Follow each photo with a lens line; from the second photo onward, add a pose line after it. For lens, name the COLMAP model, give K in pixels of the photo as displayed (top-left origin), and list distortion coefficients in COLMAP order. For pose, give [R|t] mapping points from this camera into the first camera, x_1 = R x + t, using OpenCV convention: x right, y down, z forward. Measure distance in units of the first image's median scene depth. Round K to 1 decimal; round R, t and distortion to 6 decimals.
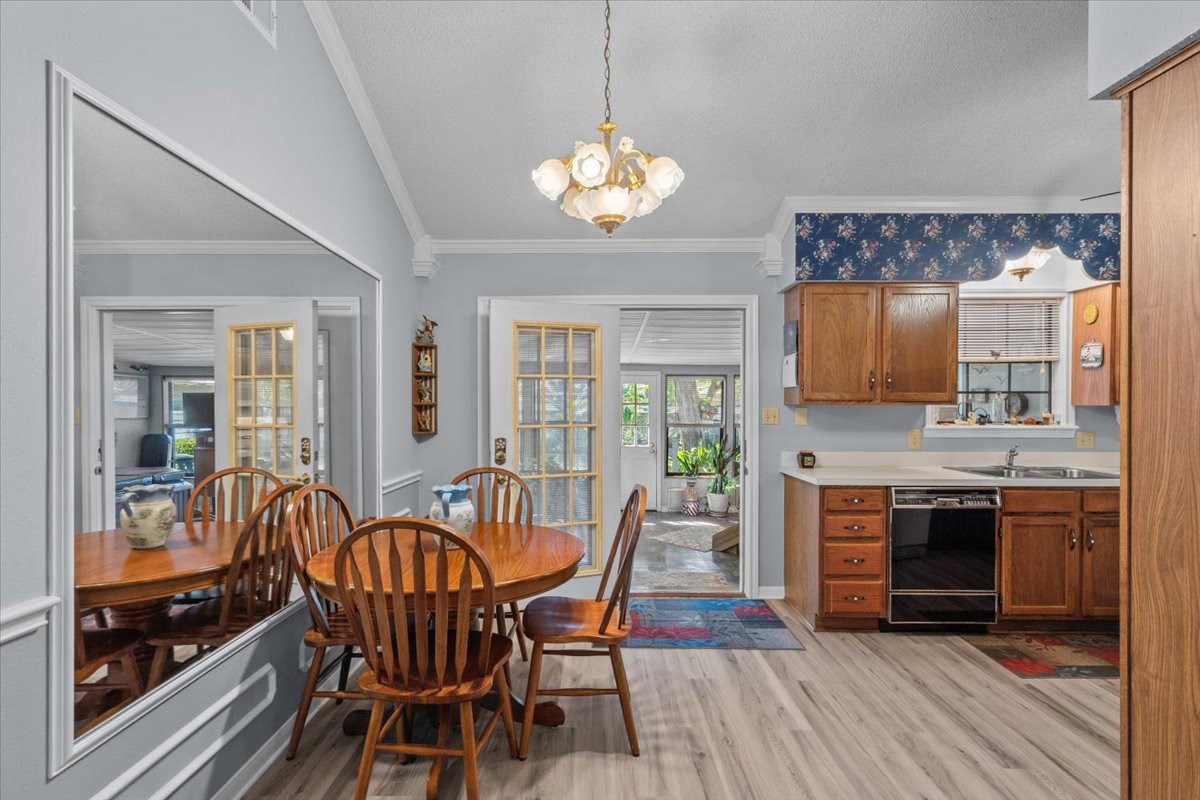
lens RADIAL K [[552.0, 0, 597.9], [0, 552.0, 408.0], [0, 0, 1]] dist [-0.002385, -0.000630]
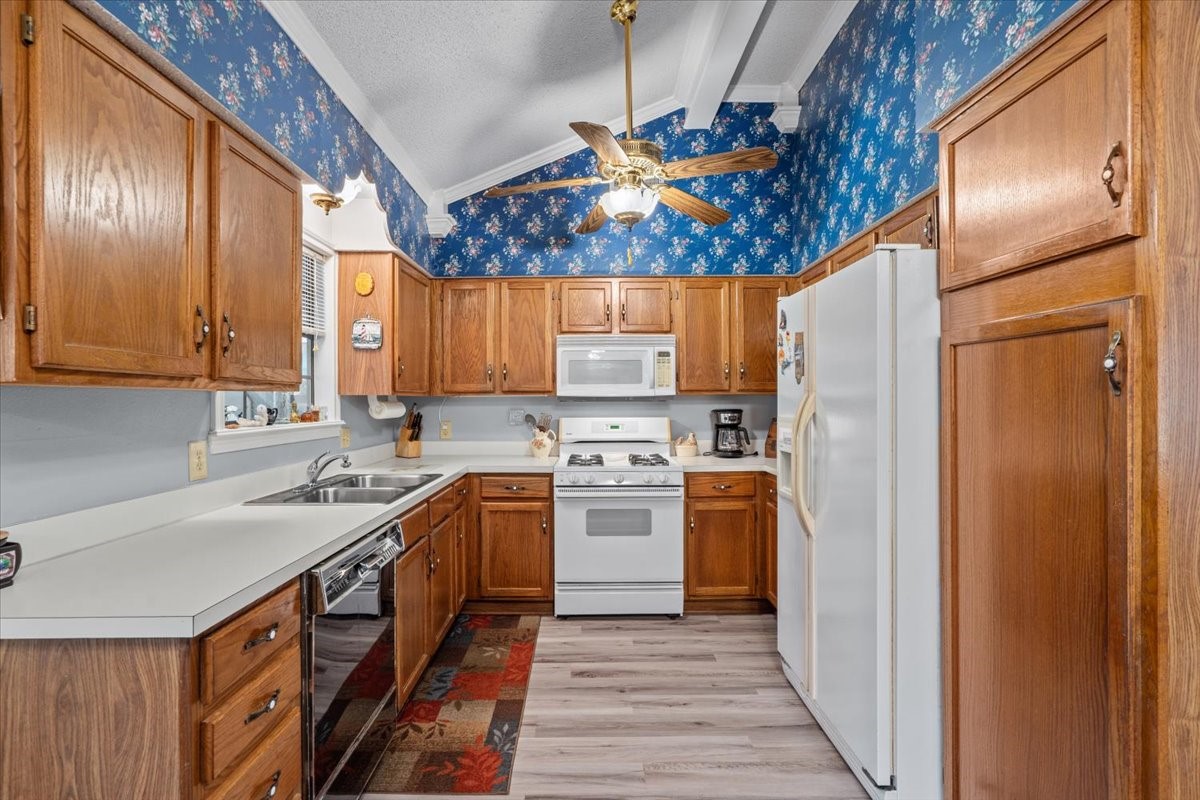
lens RADIAL K [[552.0, 0, 600.6], [0, 552.0, 400.6], [0, 0, 1]] dist [-0.002385, -0.000630]
pose [[0.005775, -0.002484, 0.999980, 0.071961], [0.010070, 0.999946, 0.002426, 0.005294], [-0.999933, 0.010055, 0.005800, 0.640560]]
